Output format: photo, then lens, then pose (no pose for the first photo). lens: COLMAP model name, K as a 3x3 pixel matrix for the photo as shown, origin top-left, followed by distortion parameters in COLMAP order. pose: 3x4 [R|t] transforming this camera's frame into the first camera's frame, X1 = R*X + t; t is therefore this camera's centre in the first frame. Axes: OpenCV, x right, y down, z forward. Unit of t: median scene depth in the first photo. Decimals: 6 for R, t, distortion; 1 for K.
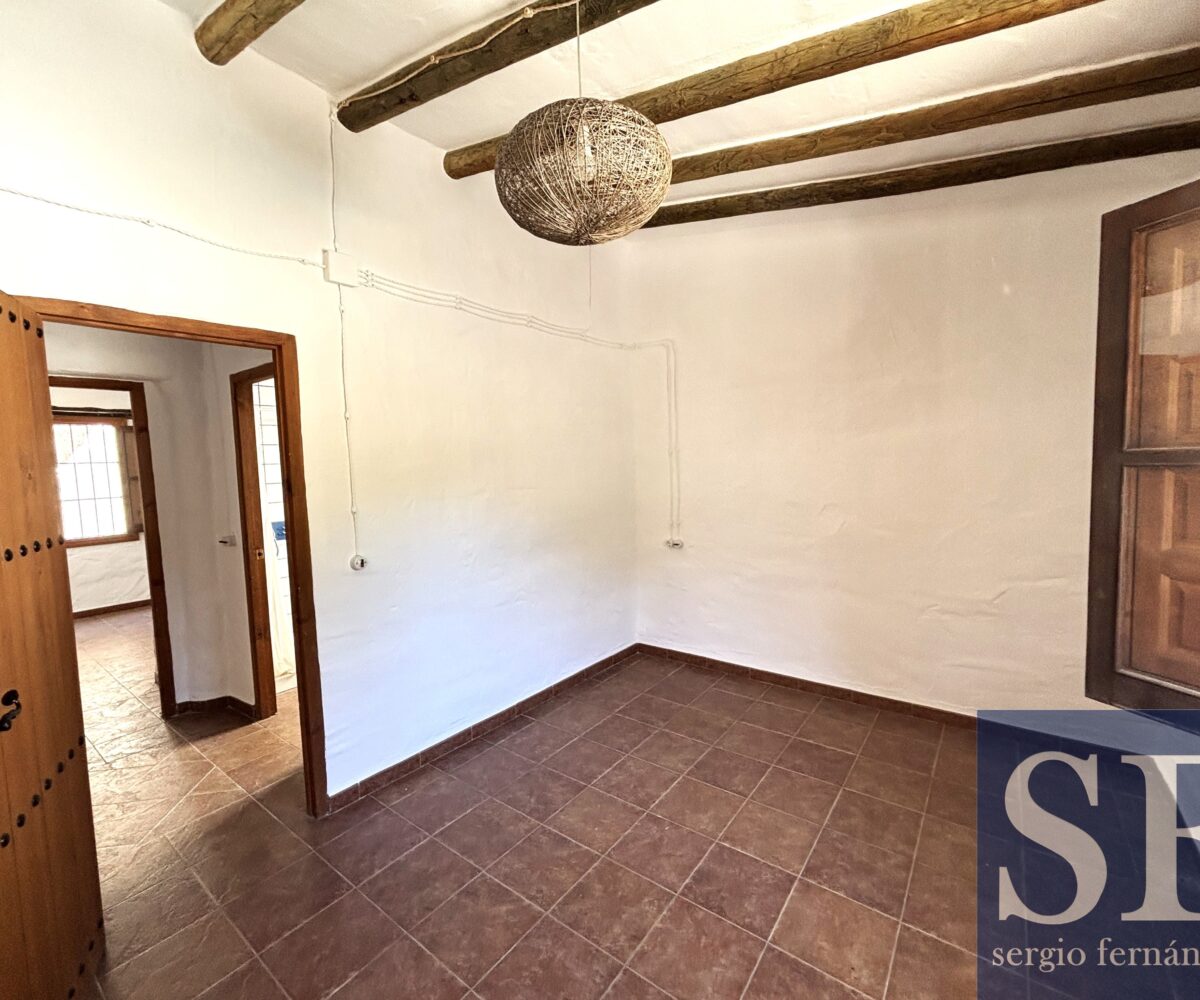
lens RADIAL K [[537.8, 0, 599.0], [0, 537.8, 498.9], [0, 0, 1]] dist [0.003114, 0.000870]
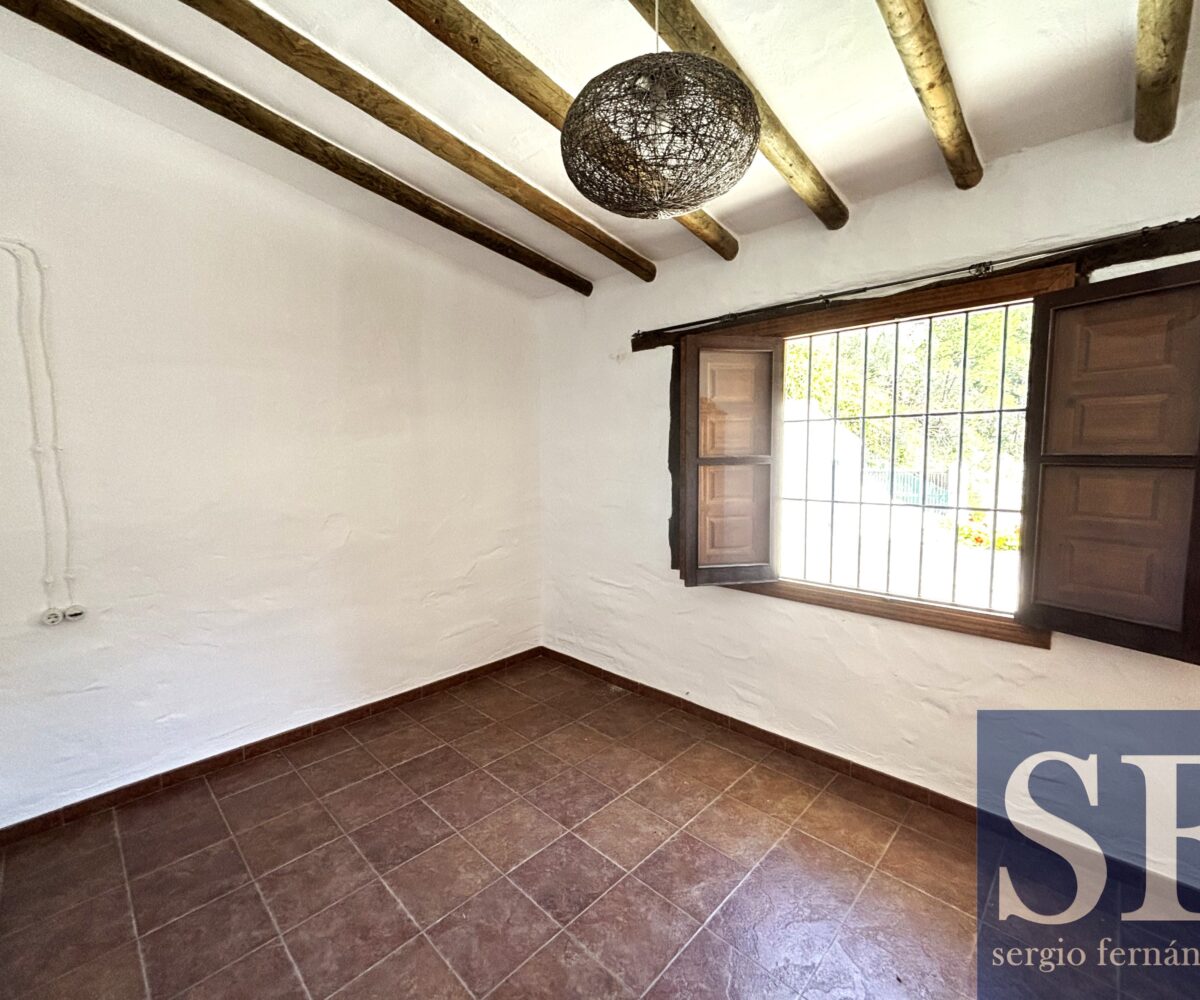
lens RADIAL K [[537.8, 0, 599.0], [0, 537.8, 498.9], [0, 0, 1]] dist [0.003114, 0.000870]
pose [[0.133309, -0.059281, 0.989300, -0.583365], [0.083956, 0.995297, 0.048327, -0.032792], [-0.987512, 0.076615, 0.137659, 0.612934]]
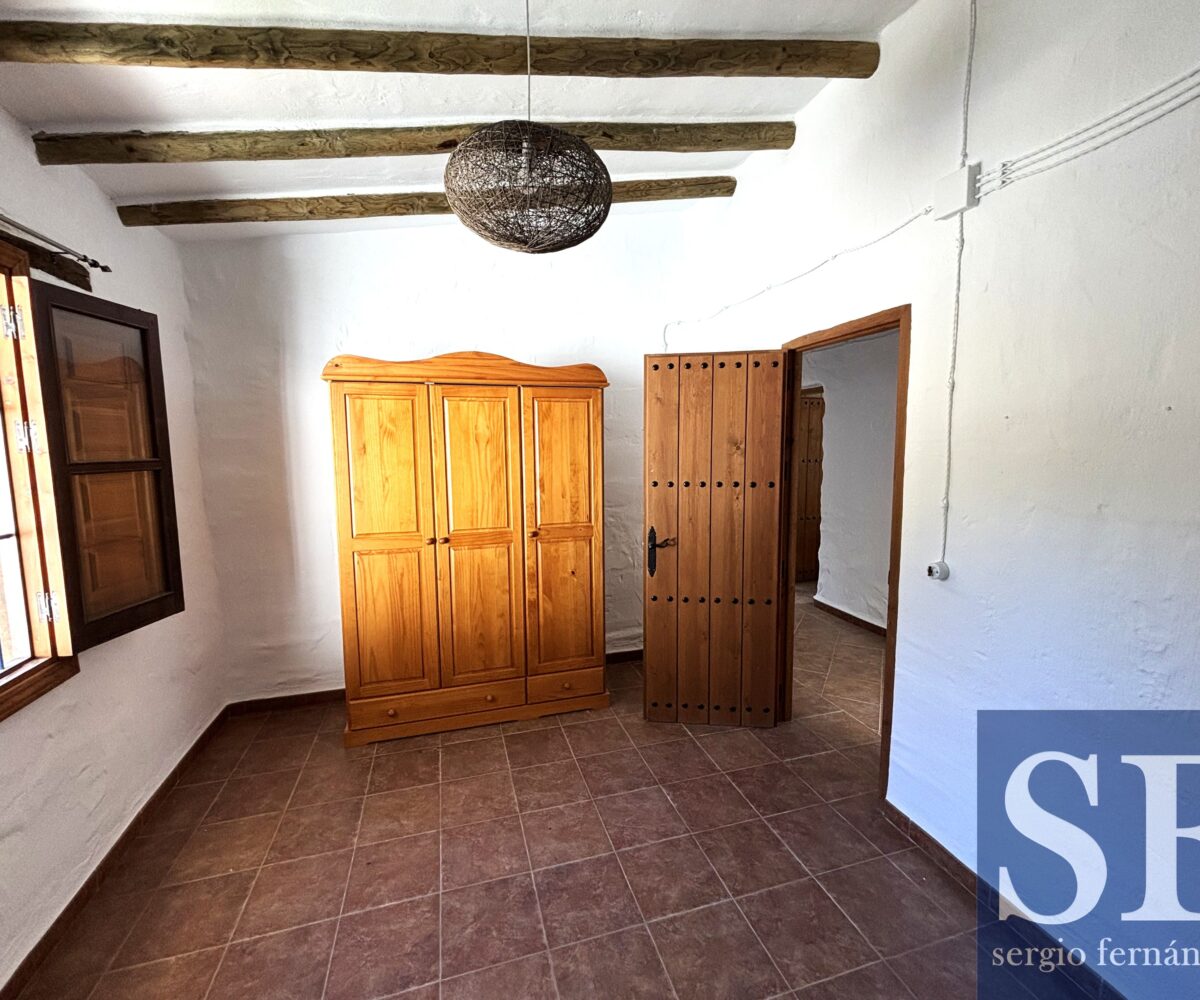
lens RADIAL K [[537.8, 0, 599.0], [0, 537.8, 498.9], [0, 0, 1]] dist [0.003114, 0.000870]
pose [[-0.591750, 0.120463, -0.797070, 0.491925], [-0.036947, 0.983680, 0.176095, -0.112001], [0.805275, 0.133653, -0.577641, 1.087030]]
